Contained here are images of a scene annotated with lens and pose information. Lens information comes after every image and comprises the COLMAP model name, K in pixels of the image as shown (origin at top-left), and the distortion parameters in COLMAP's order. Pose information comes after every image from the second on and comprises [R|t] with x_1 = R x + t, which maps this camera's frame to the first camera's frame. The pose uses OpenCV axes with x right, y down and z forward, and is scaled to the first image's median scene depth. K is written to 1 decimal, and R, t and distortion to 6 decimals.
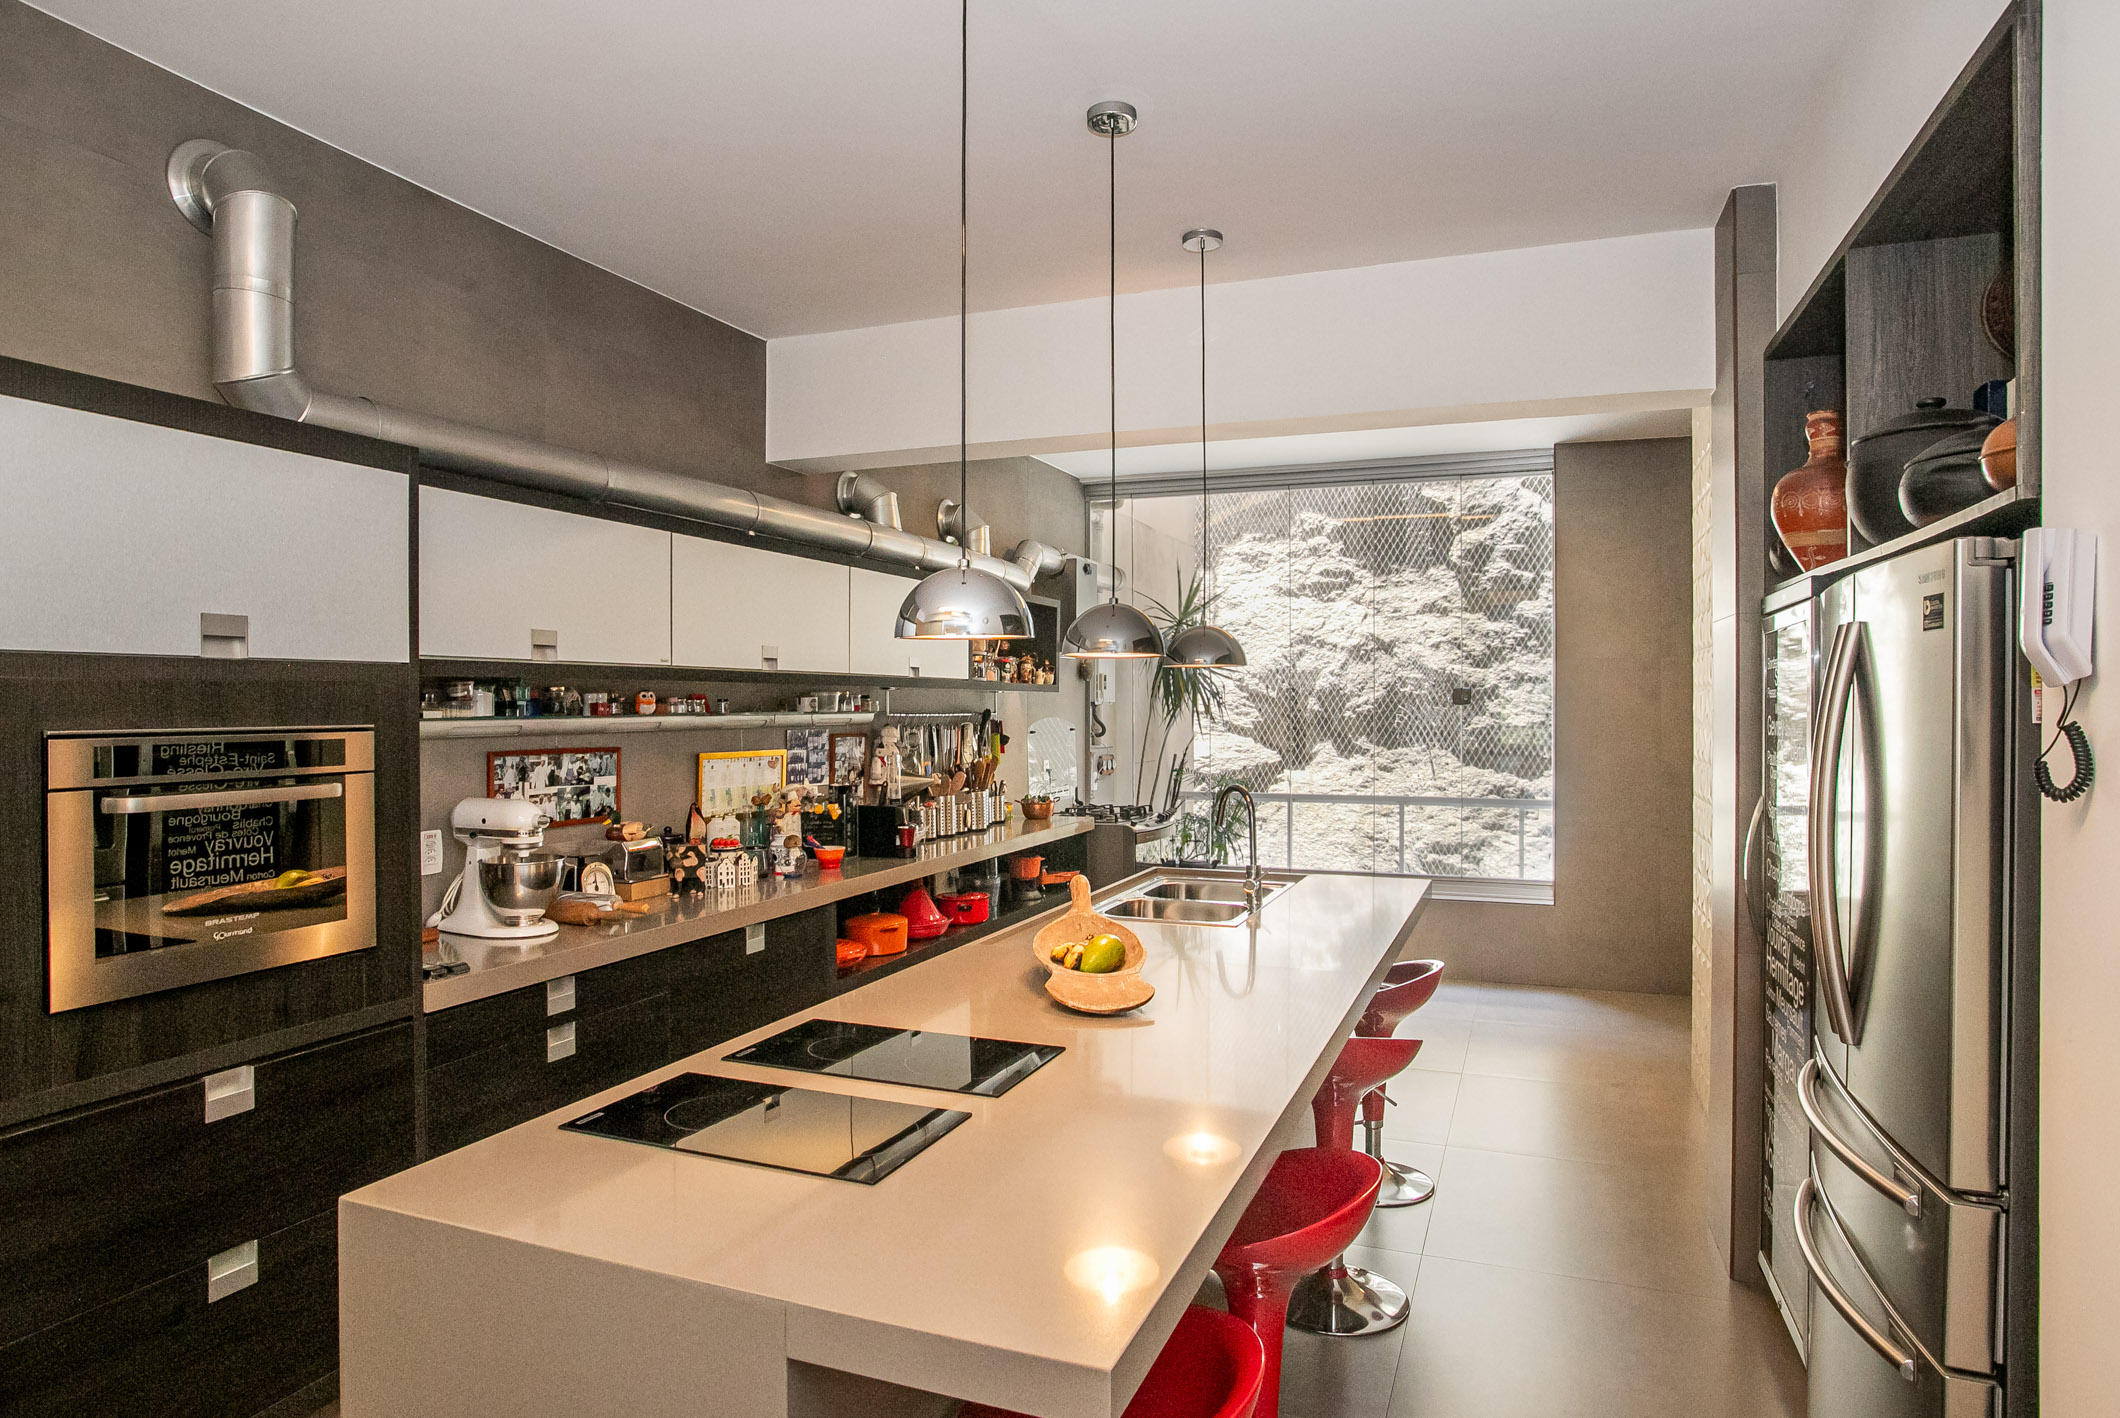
lens RADIAL K [[1227.9, 0, 1060.0], [0, 1227.9, 709.0], [0, 0, 1]] dist [-0.001266, -0.000085]
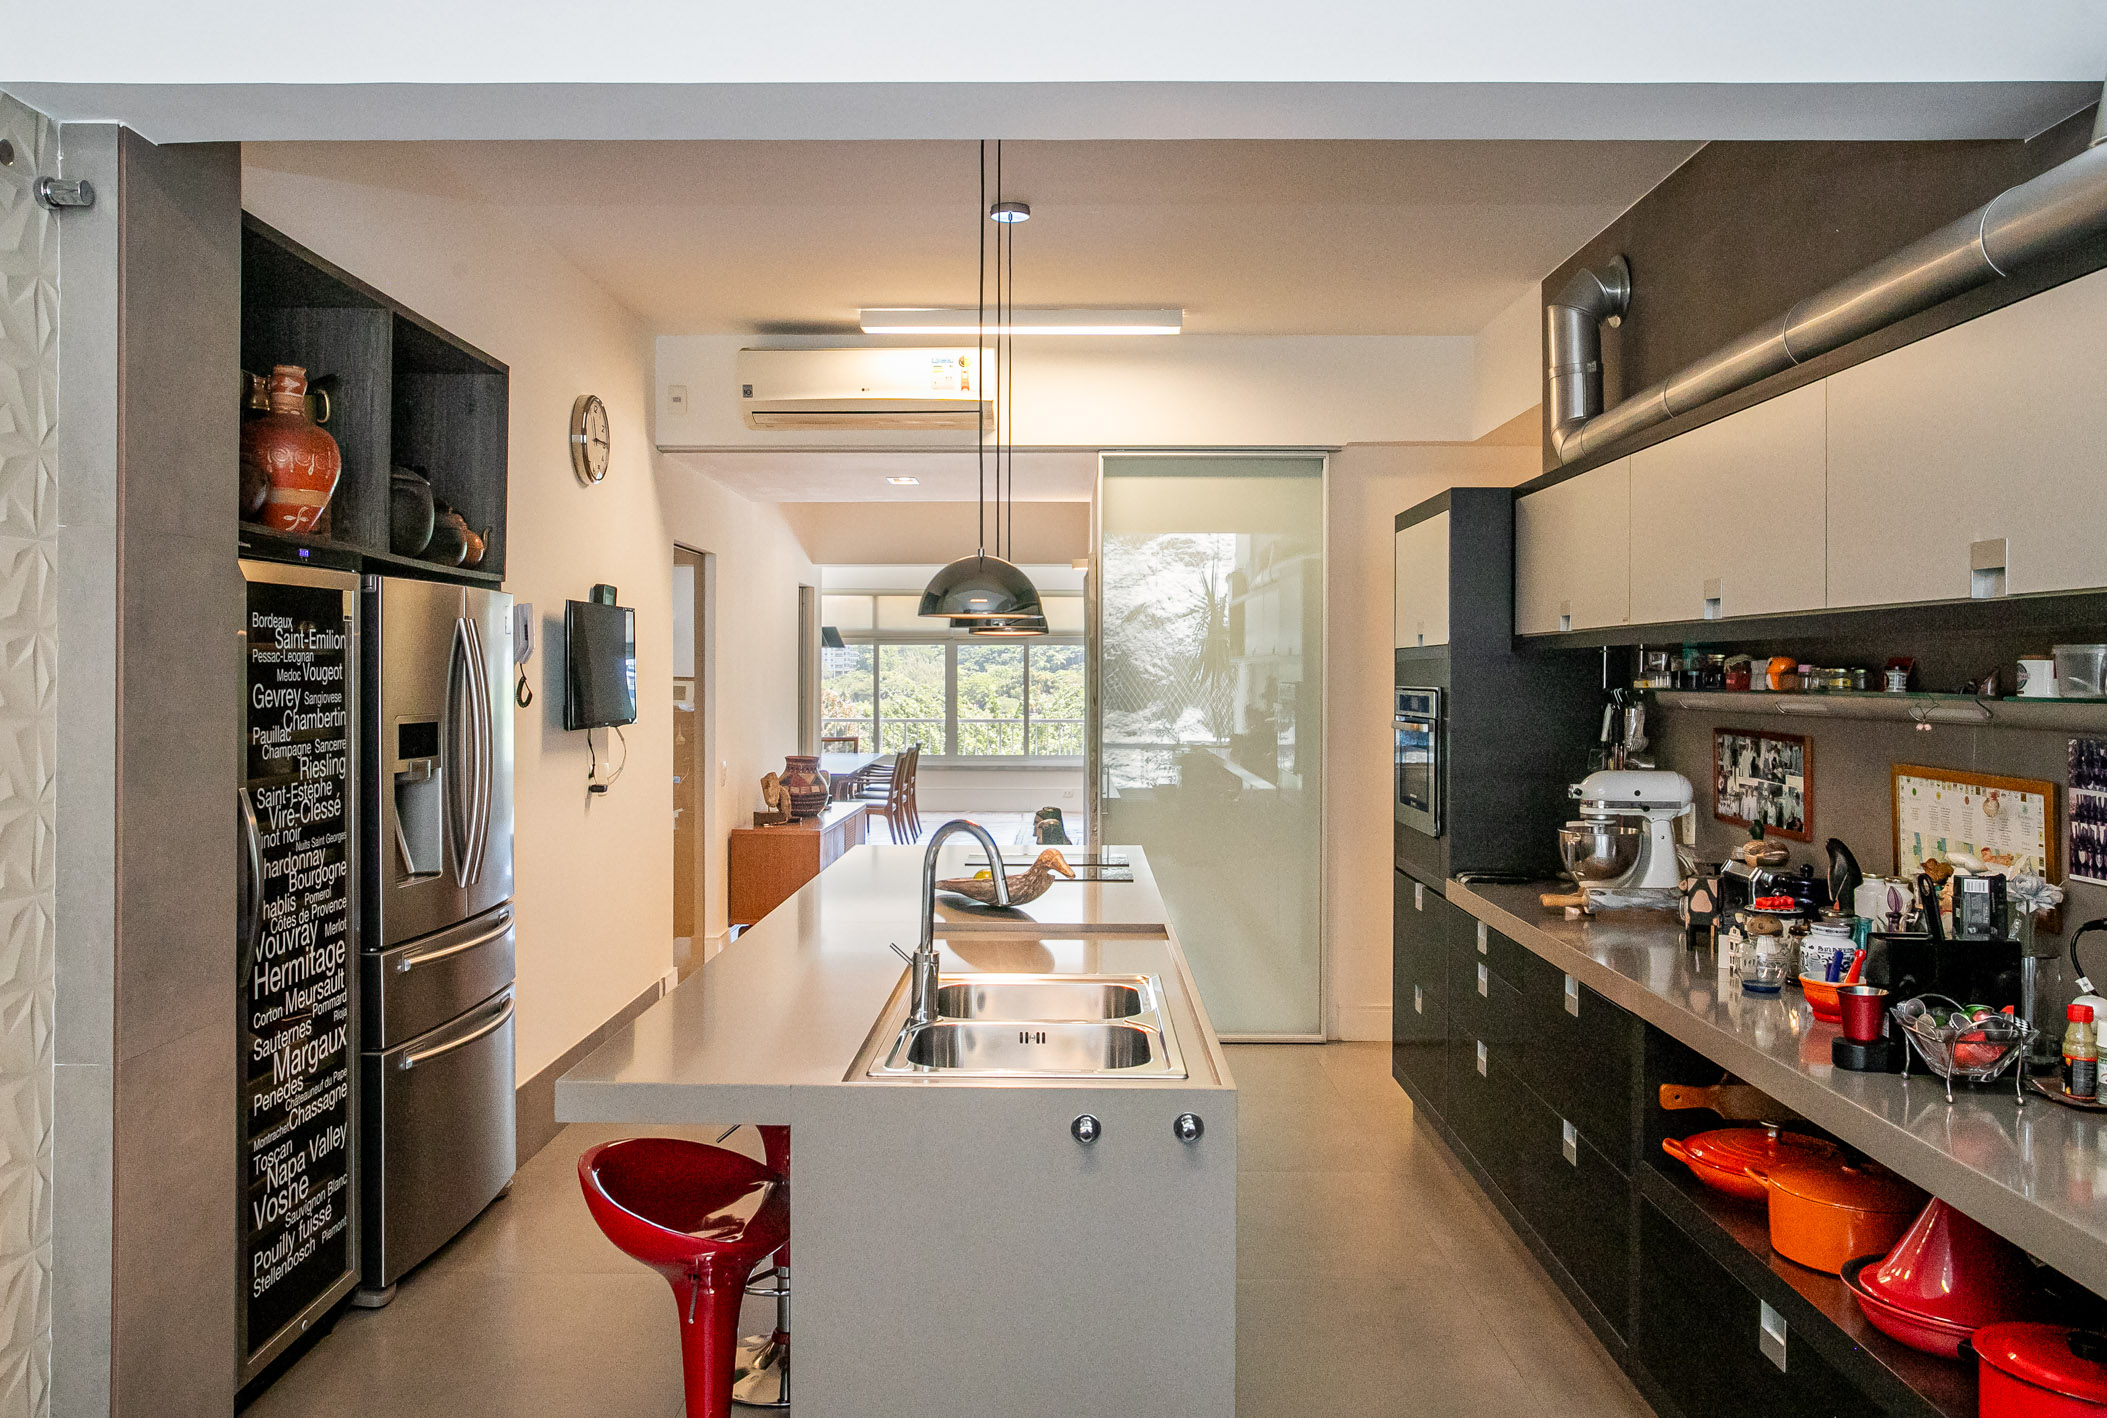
lens RADIAL K [[1602.4, 0, 1058.8], [0, 1602.4, 680.3], [0, 0, 1]] dist [-0.114557, -0.000380]
pose [[-0.931528, -0.002041, -0.363664, 0.375322], [-0.005764, 0.999942, 0.009152, -0.007138], [0.363624, 0.010621, -0.931485, 1.757655]]
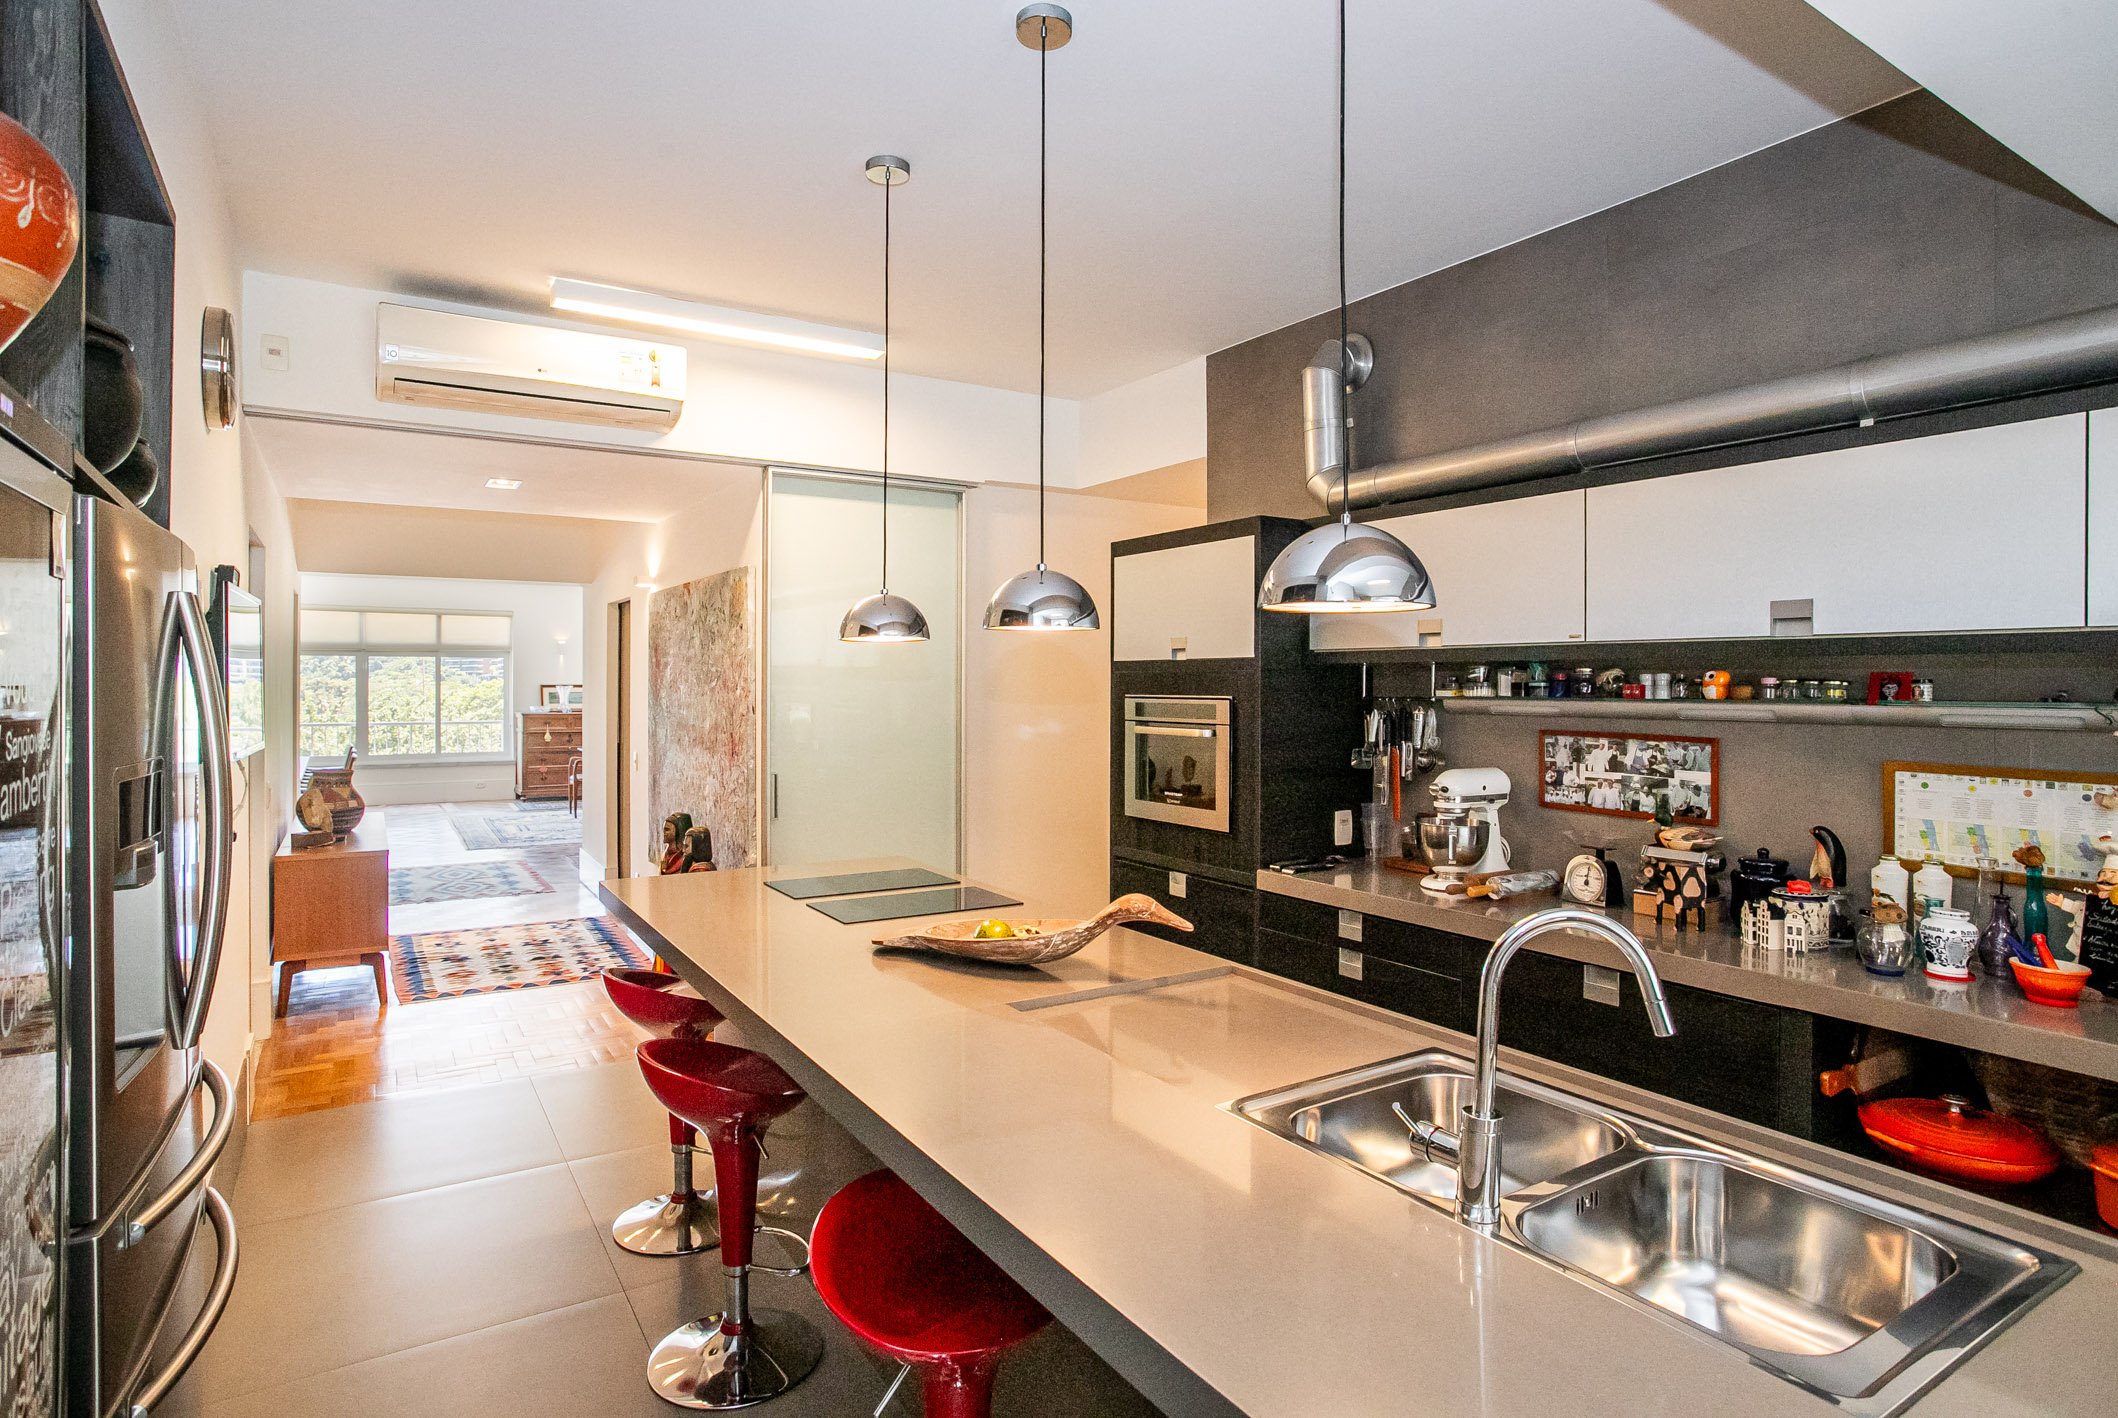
lens RADIAL K [[1111.0, 0, 1056.0], [0, 1111.0, 694.3], [0, 0, 1]] dist [-0.070820, 0.037872]
pose [[-0.585090, 0.007703, -0.810932, 0.517441], [-0.006365, 0.999880, 0.014090, -0.006422], [0.810943, 0.013406, -0.584971, 1.125271]]
